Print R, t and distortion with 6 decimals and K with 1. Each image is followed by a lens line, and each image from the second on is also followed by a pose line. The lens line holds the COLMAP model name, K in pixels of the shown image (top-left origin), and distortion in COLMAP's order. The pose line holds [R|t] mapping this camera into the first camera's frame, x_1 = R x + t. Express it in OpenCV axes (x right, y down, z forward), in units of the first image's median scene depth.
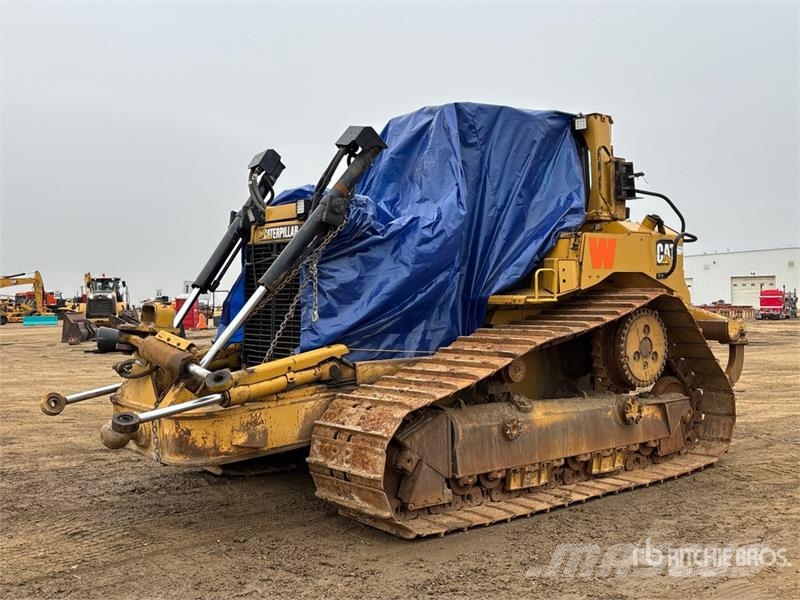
lens RADIAL K [[830.9, 0, 386.7], [0, 830.9, 304.4], [0, 0, 1]] dist [0.122958, -0.315694]
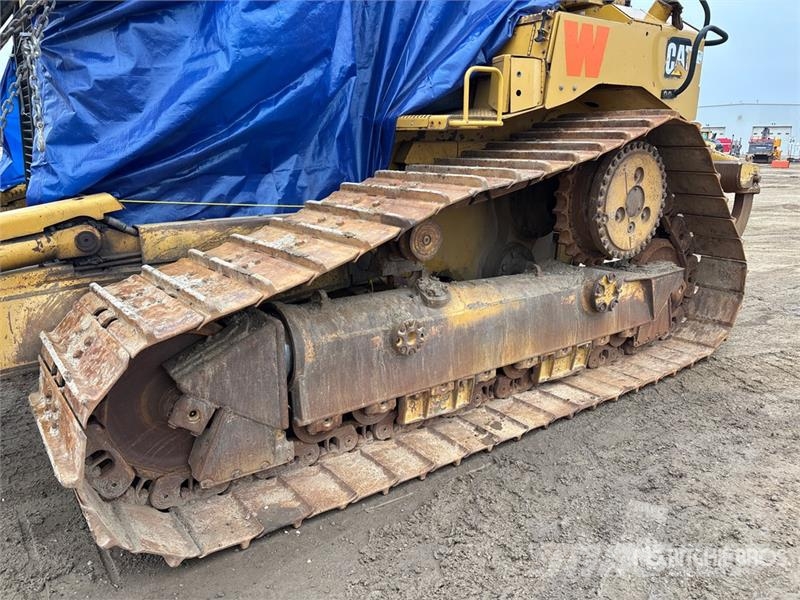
lens RADIAL K [[600.8, 0, 399.7], [0, 600.8, 303.7], [0, 0, 1]] dist [0.057885, -0.058851]
pose [[0.999146, 0.025419, -0.032564, 0.145358], [-0.016380, 0.967433, 0.252597, 0.011389], [0.037924, -0.251848, 0.967023, 0.529383]]
